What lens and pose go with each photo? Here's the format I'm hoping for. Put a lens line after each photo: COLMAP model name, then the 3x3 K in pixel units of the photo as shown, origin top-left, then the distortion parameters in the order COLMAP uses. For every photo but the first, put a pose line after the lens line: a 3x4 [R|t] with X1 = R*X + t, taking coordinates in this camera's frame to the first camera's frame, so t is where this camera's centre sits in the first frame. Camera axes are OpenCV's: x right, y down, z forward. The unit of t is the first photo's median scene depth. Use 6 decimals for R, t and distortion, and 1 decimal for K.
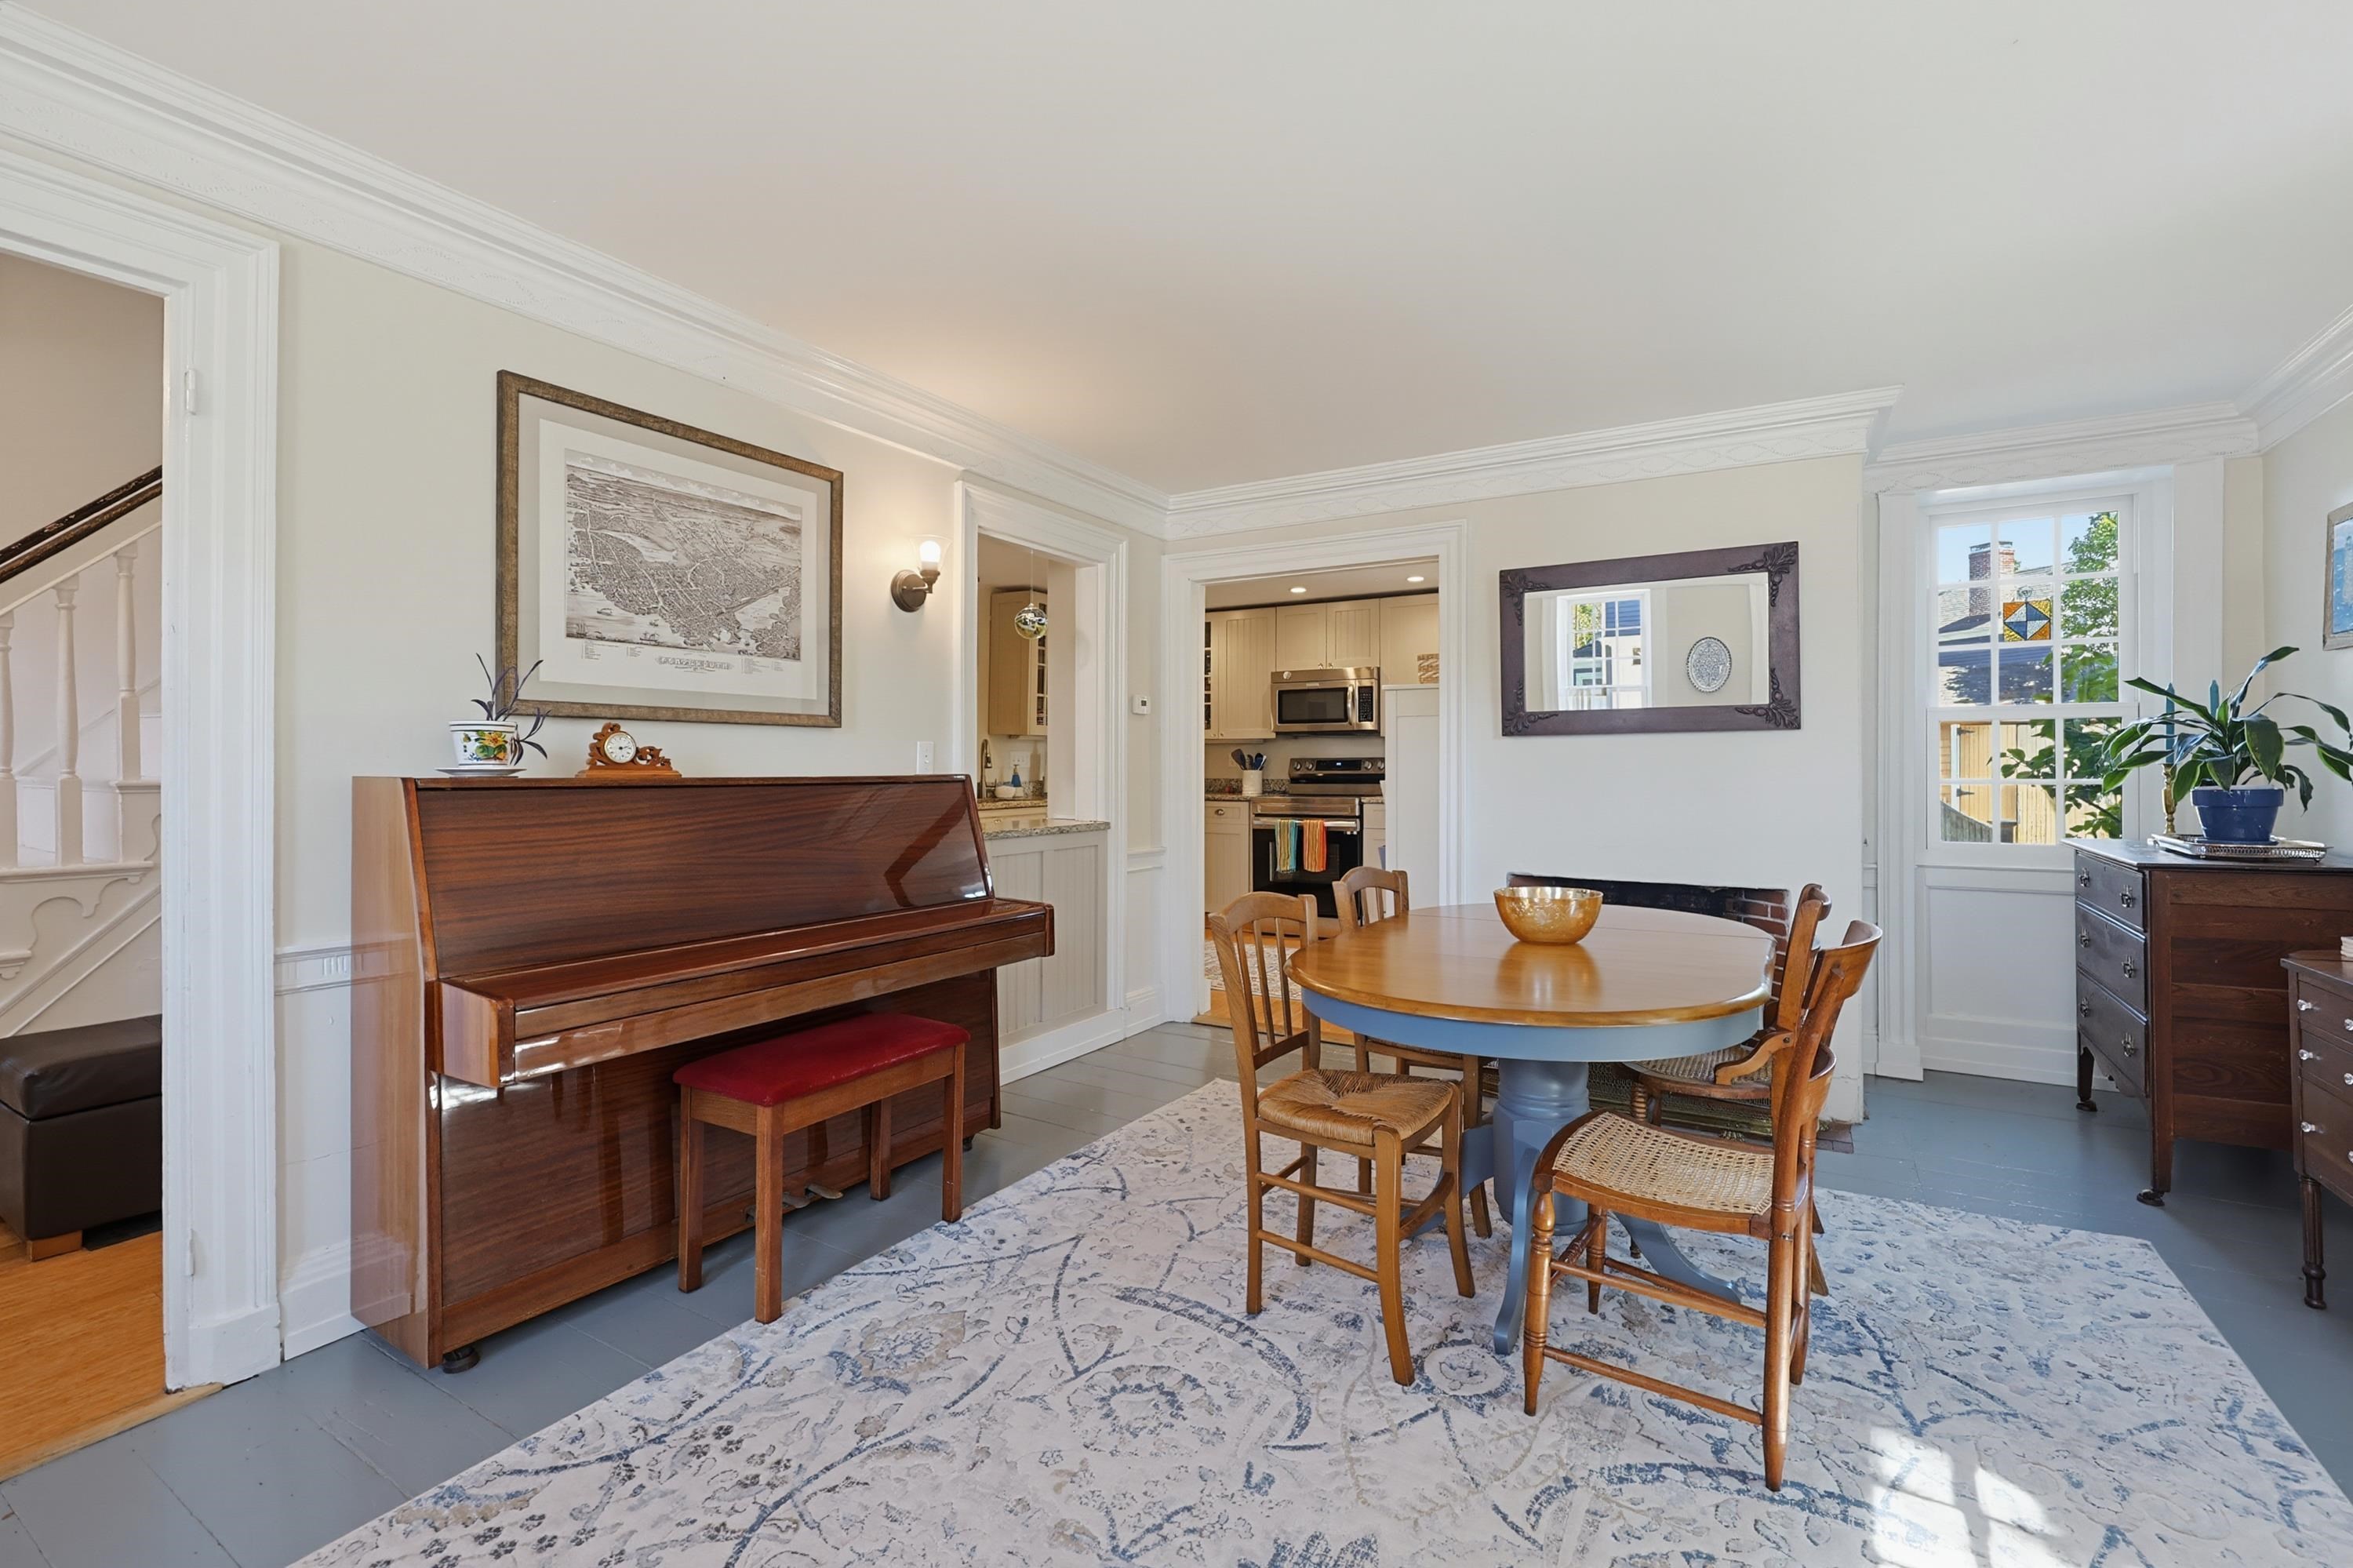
lens RADIAL K [[1004.6, 0, 1222.9], [0, 1004.6, 779.4], [0, 0, 1]] dist [0.000621, 0.000075]
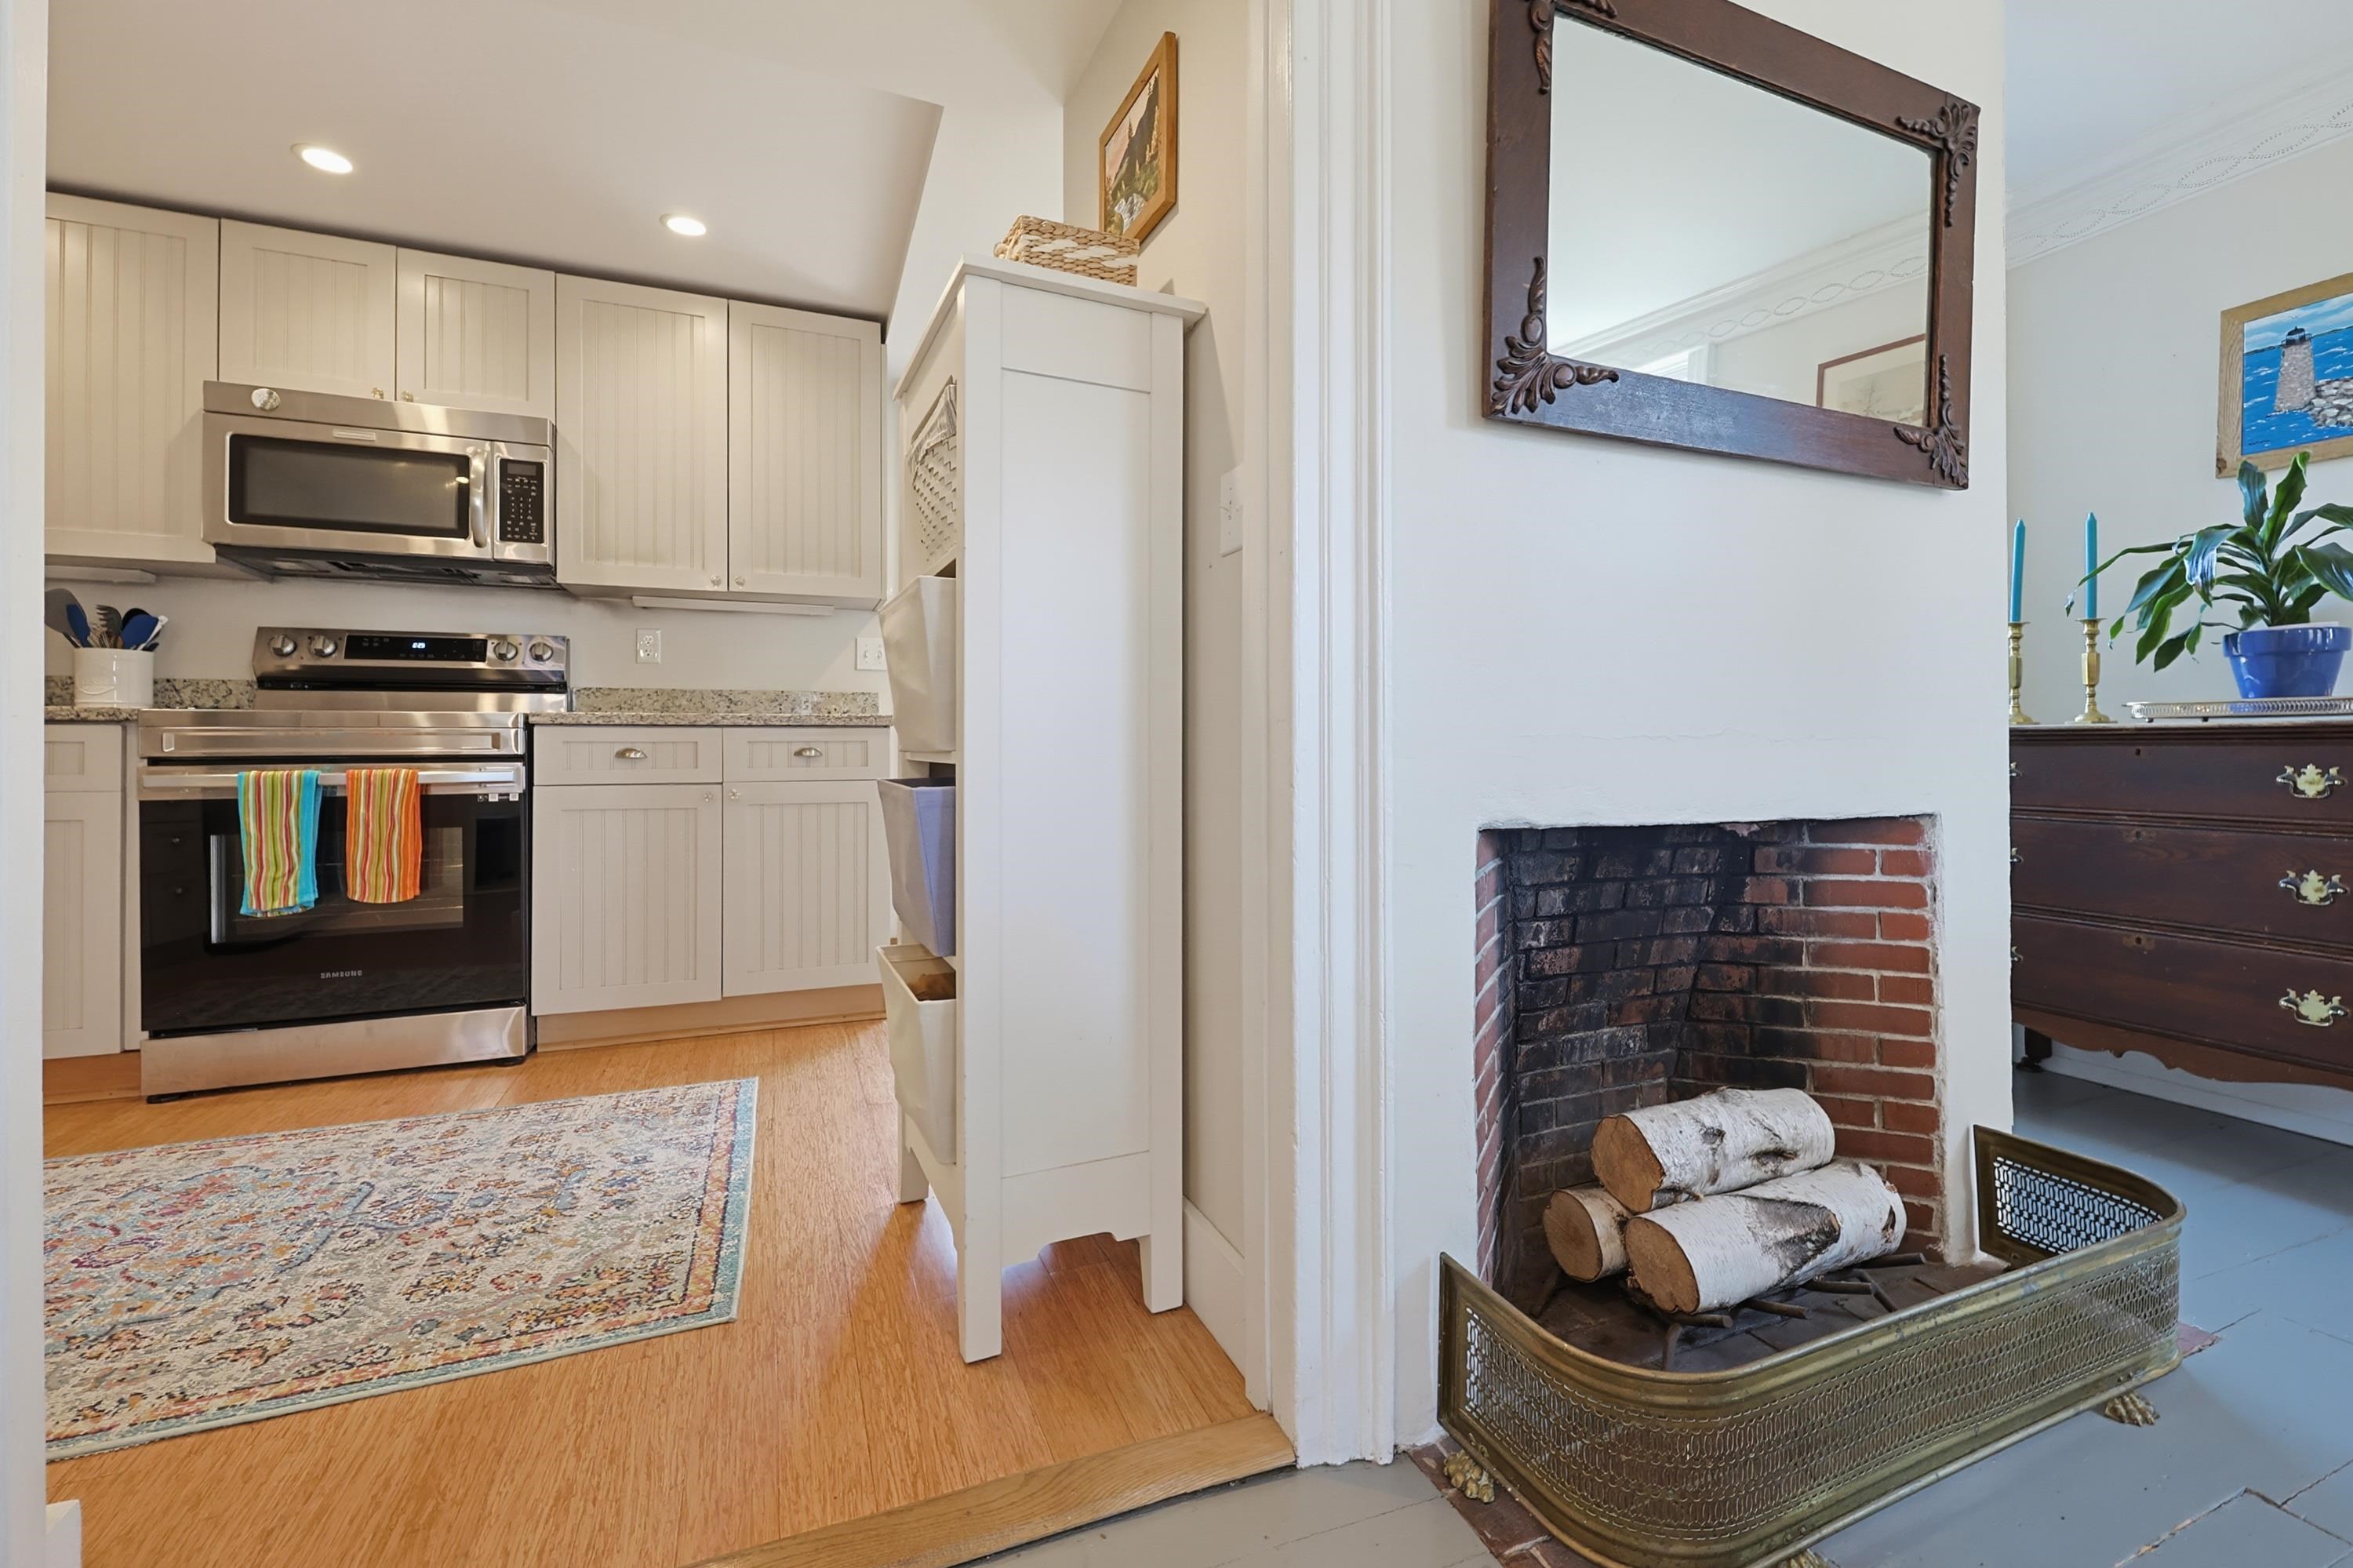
lens RADIAL K [[997.2, 0, 1214.7], [0, 997.2, 746.5], [0, 0, 1]] dist [-0.000674, -0.000173]
pose [[0.599259, -0.001506, 0.800553, -0.023447], [0.013707, 0.999871, -0.008379, 0.039279], [-0.800437, 0.015995, 0.599203, 0.511256]]
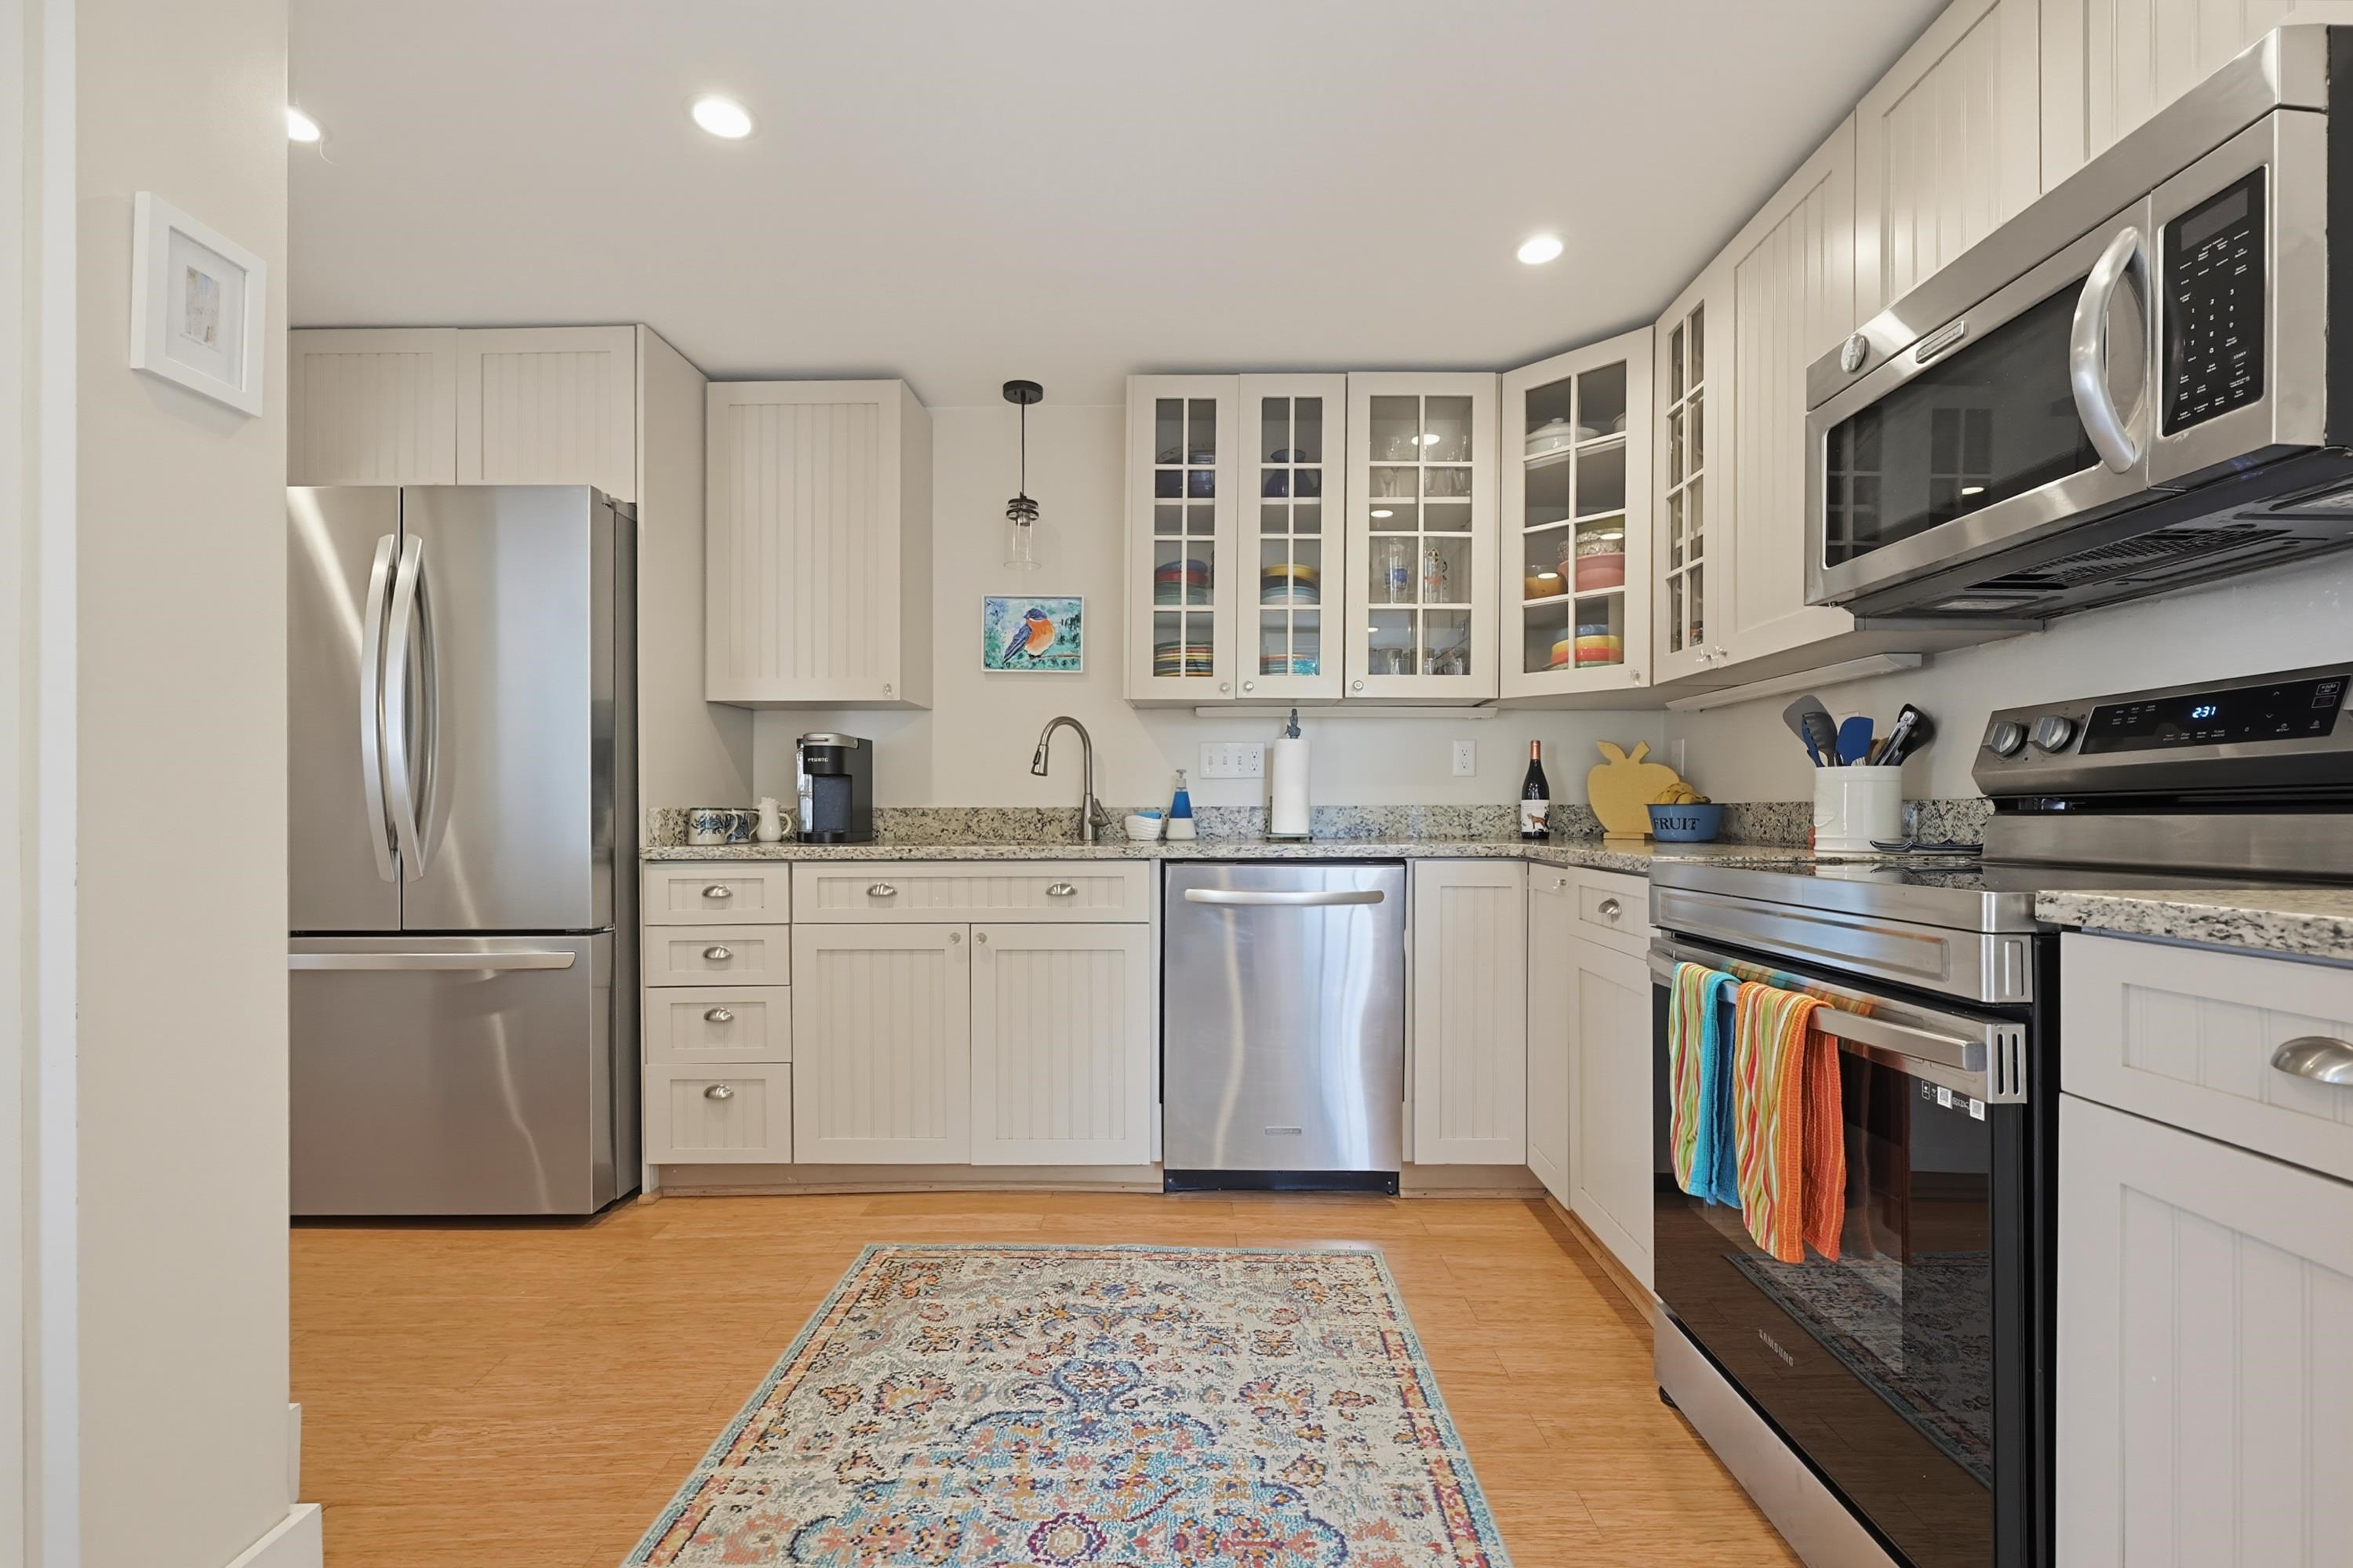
lens RADIAL K [[996.2, 0, 1246.5], [0, 996.2, 803.6], [0, 0, 1]] dist [0.000105, -0.000067]
pose [[0.486611, -0.013432, -0.873515, 0.209668], [-0.007055, 0.999789, -0.019303, 0.008576], [0.873590, 0.015556, 0.486414, 0.801718]]
